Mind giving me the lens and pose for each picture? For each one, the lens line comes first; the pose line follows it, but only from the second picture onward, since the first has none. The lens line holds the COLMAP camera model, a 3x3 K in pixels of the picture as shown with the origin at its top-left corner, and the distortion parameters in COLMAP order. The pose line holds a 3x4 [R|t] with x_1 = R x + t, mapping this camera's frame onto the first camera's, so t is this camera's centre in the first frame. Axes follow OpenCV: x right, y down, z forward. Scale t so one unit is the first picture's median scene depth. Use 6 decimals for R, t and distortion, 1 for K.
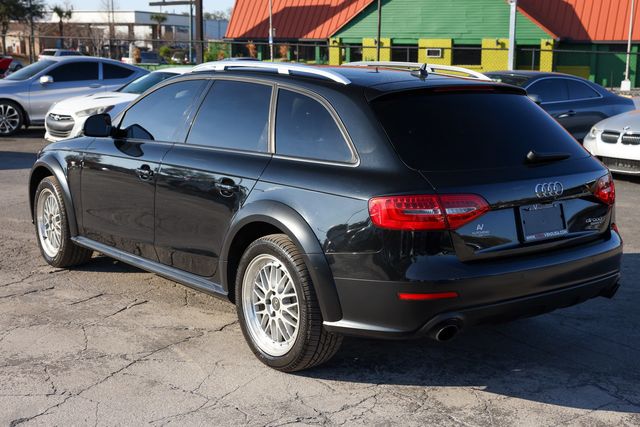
lens RADIAL K [[813.2, 0, 320.0], [0, 813.2, 213.5], [0, 0, 1]] dist [-0.009391, -0.010754]
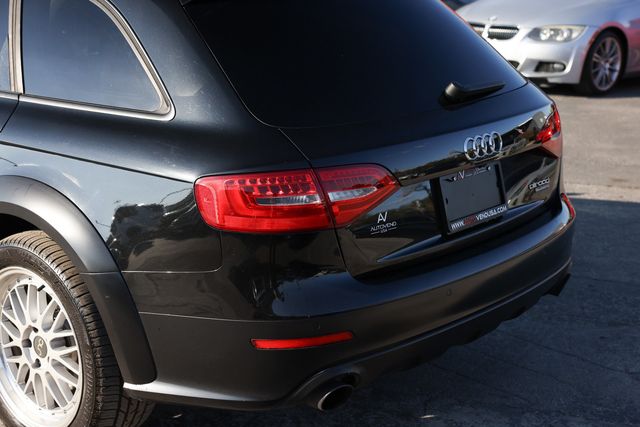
lens RADIAL K [[1030.4, 0, 320.0], [0, 1030.4, 213.5], [0, 0, 1]] dist [0.011953, -0.051461]
pose [[0.977480, -0.054412, 0.203894, -0.002344], [0.037504, 0.995598, 0.085890, -0.045604], [-0.207670, -0.076309, 0.975218, 0.232716]]
